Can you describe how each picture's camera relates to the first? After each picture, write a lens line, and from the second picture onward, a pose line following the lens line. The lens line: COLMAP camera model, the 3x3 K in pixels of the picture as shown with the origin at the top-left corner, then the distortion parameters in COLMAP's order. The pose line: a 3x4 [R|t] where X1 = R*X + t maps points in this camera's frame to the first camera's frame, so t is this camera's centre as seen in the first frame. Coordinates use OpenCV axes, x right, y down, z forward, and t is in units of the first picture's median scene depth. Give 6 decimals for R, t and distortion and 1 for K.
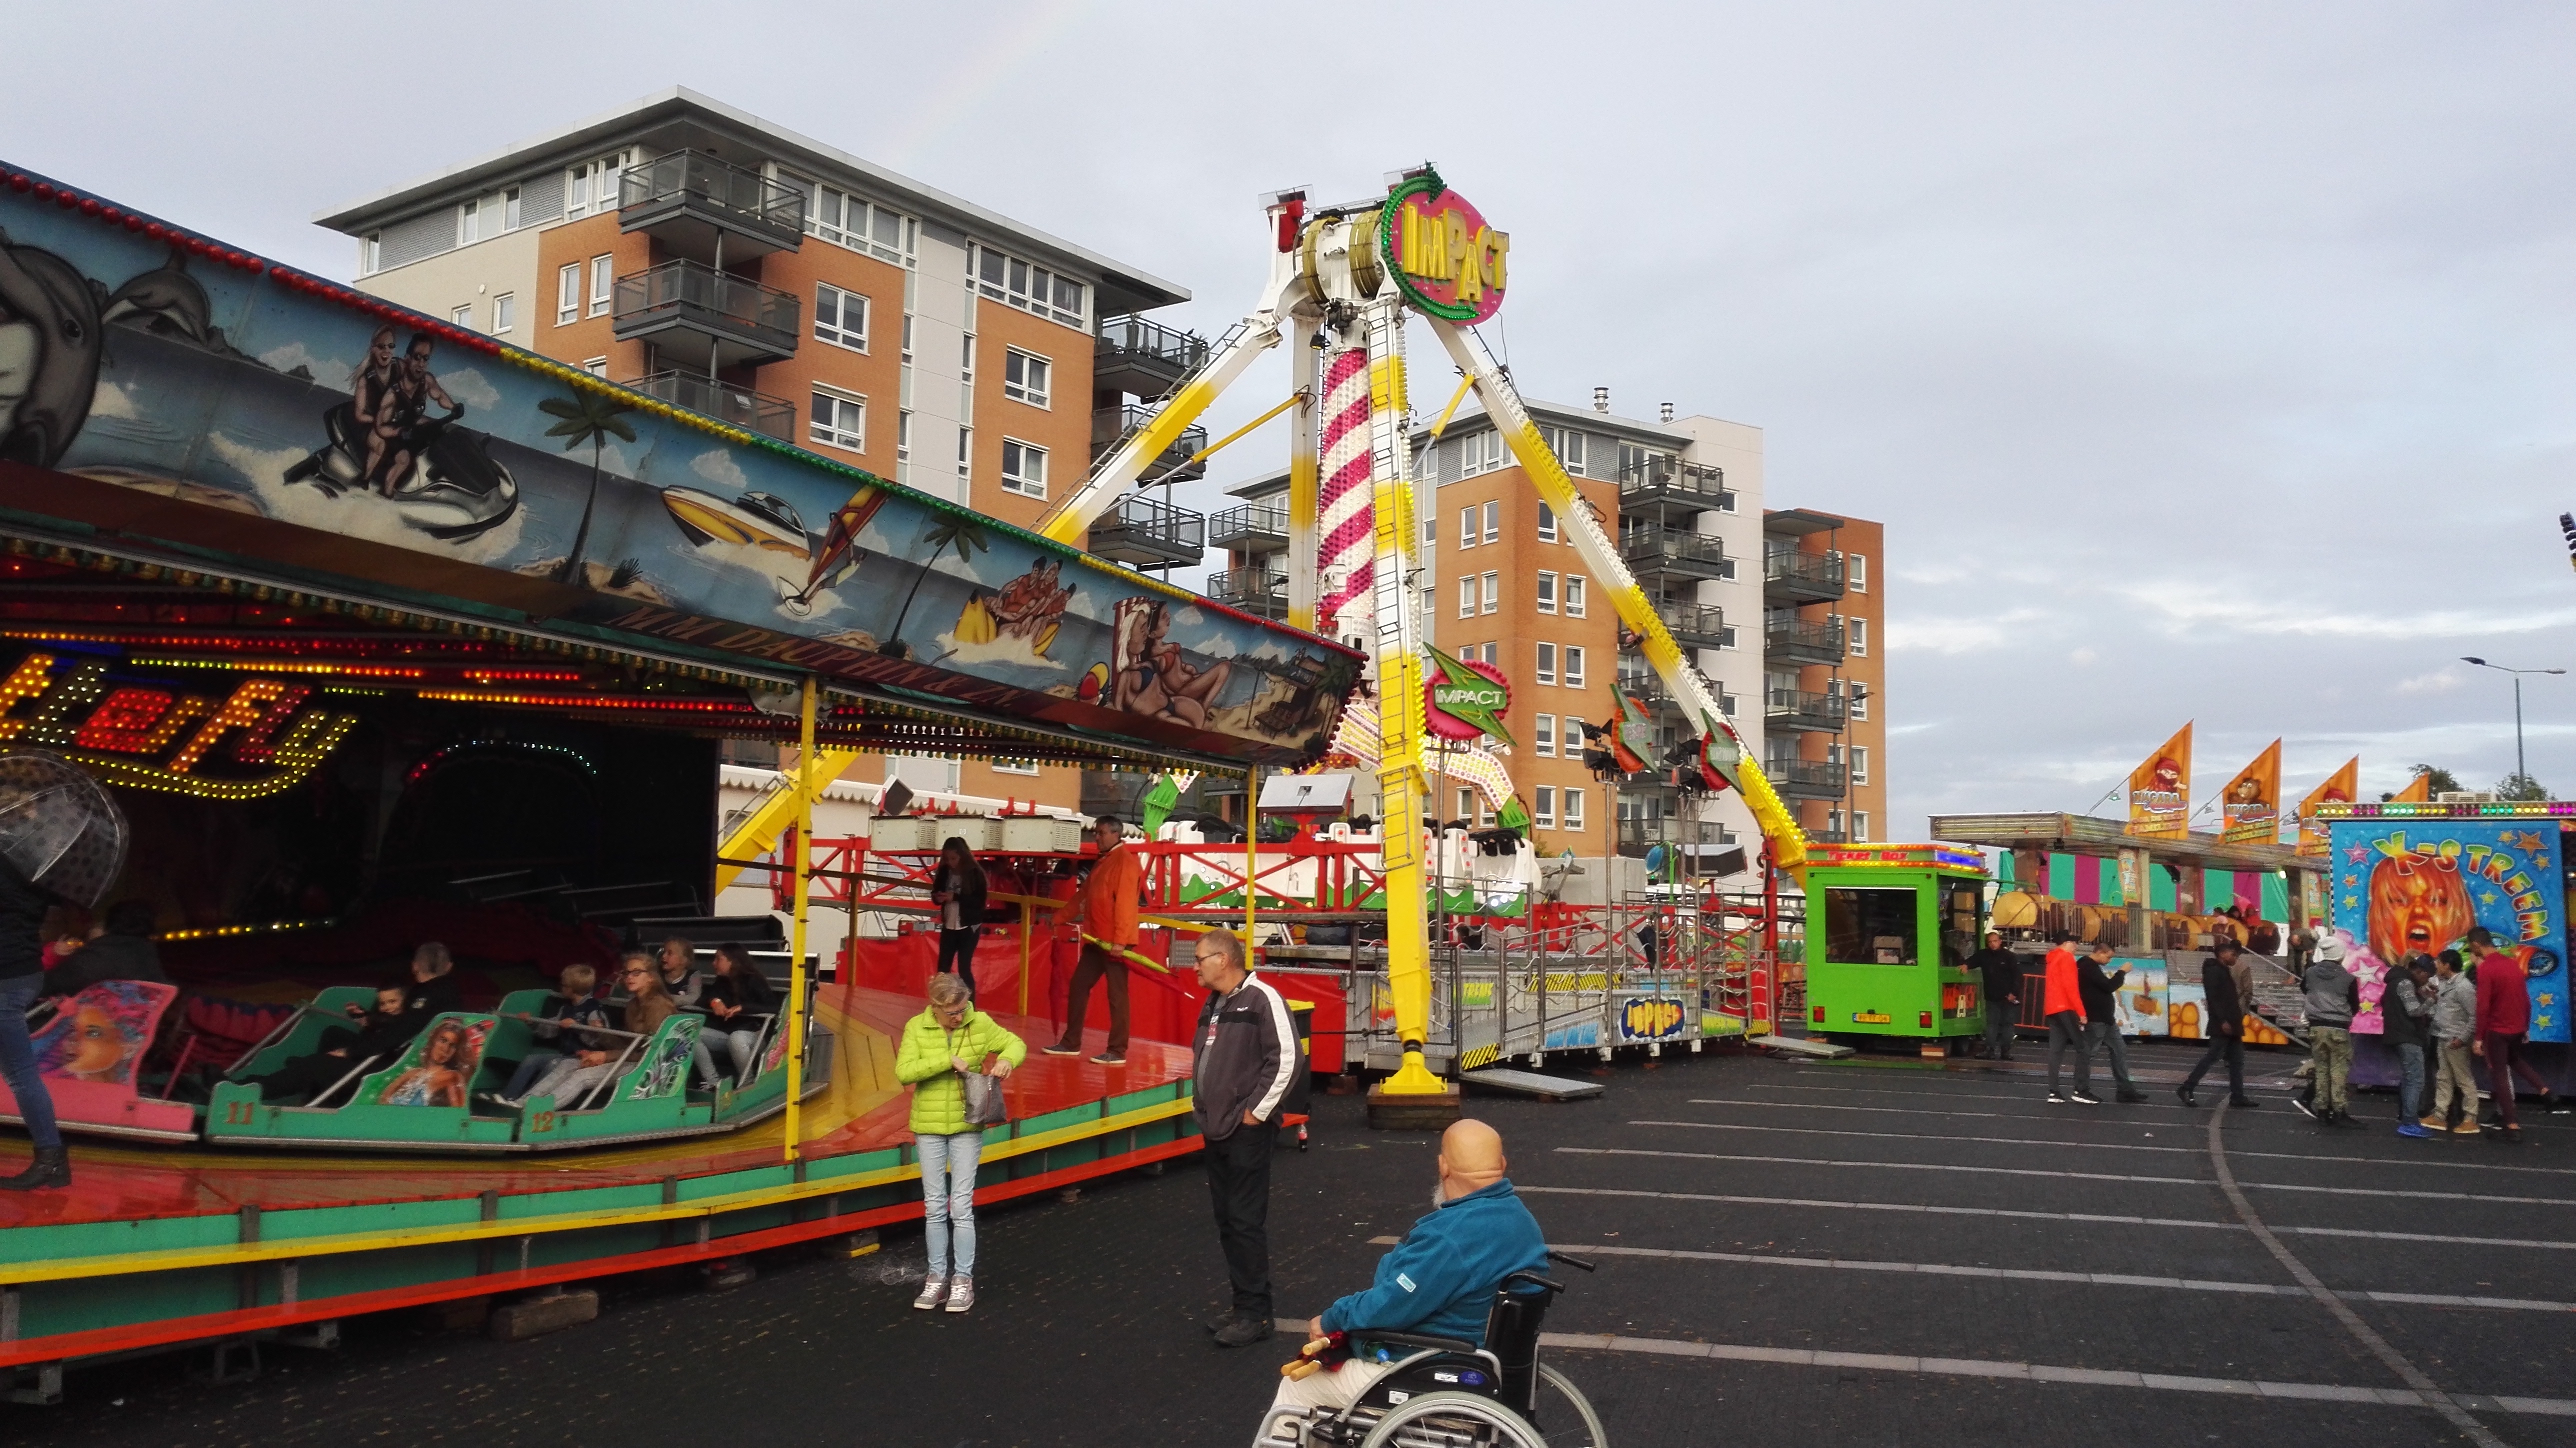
lens RADIAL K [[2074.0, 0, 1286.6], [0, 2074.0, 699.2], [0, 0, 1]] dist [0.033430, 0.000357]
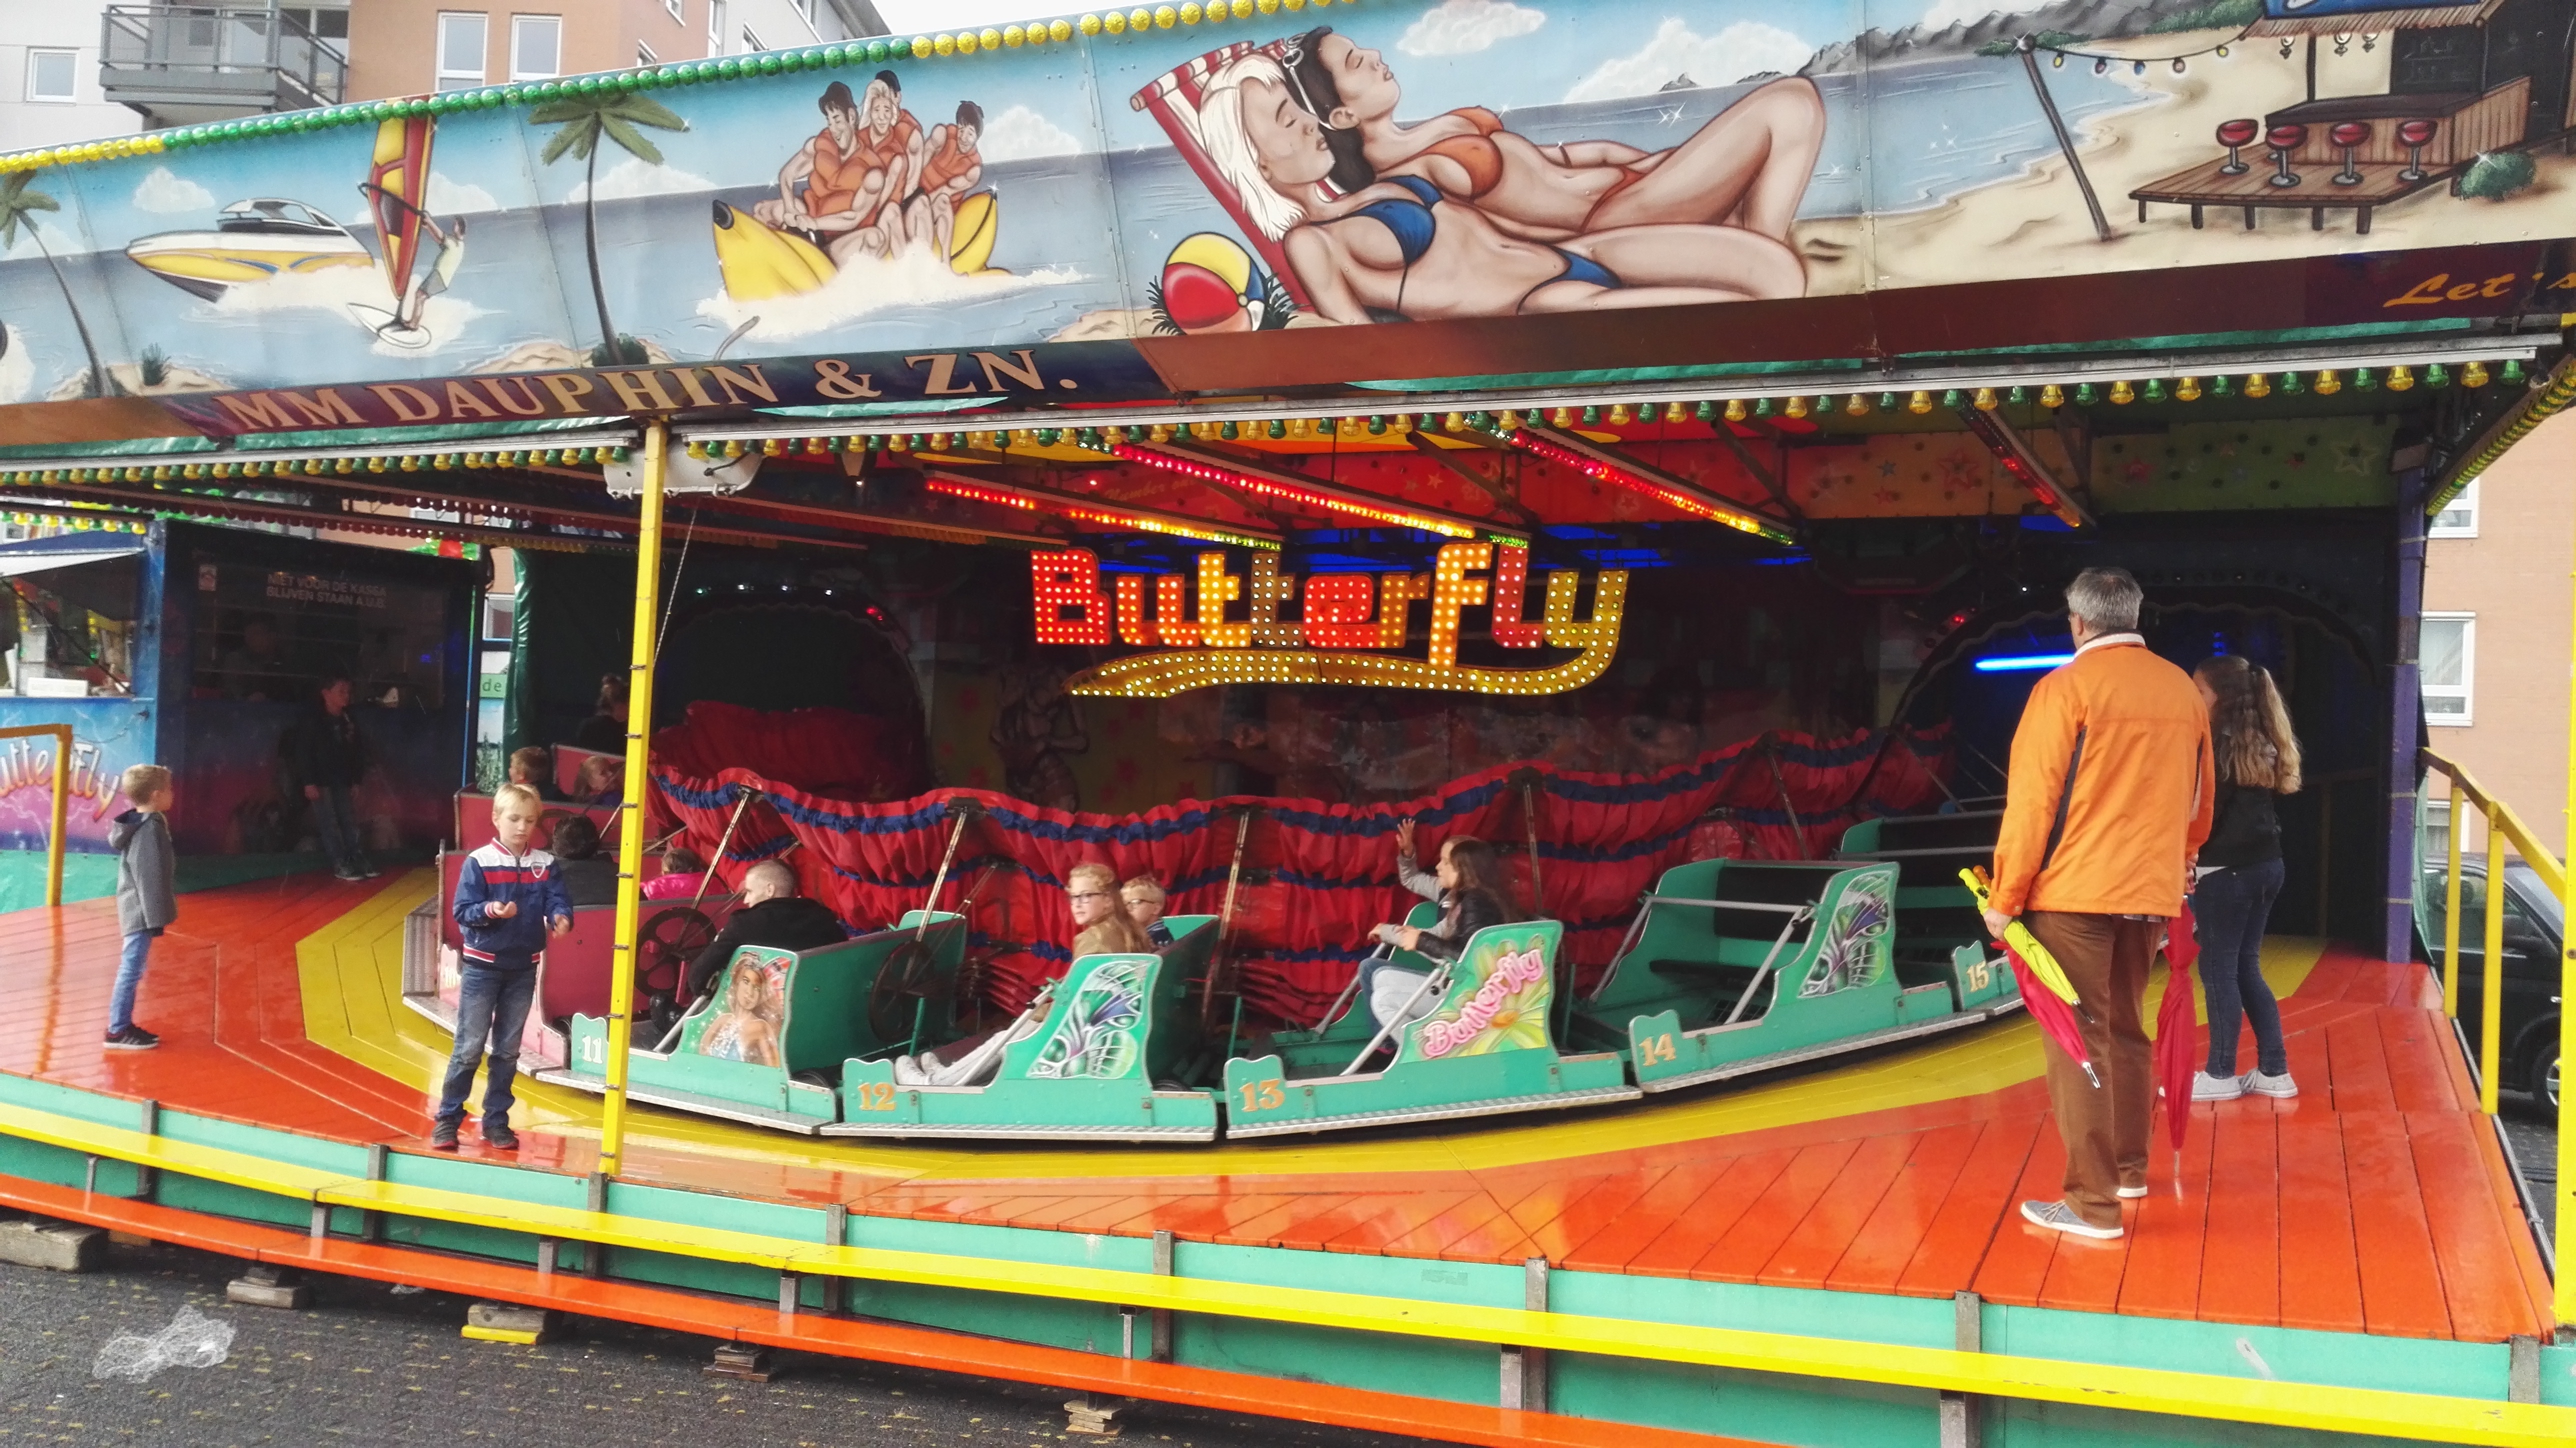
lens RADIAL K [[1992.2, 0, 1288.0], [0, 1992.2, 724.0], [0, 0, 1]] dist [0.032664, -0.001639]
pose [[0.020320, -0.059380, -0.998029, 0.301058], [0.079435, 0.995175, -0.057592, 0.102504], [0.996633, -0.078109, 0.024939, 0.907532]]
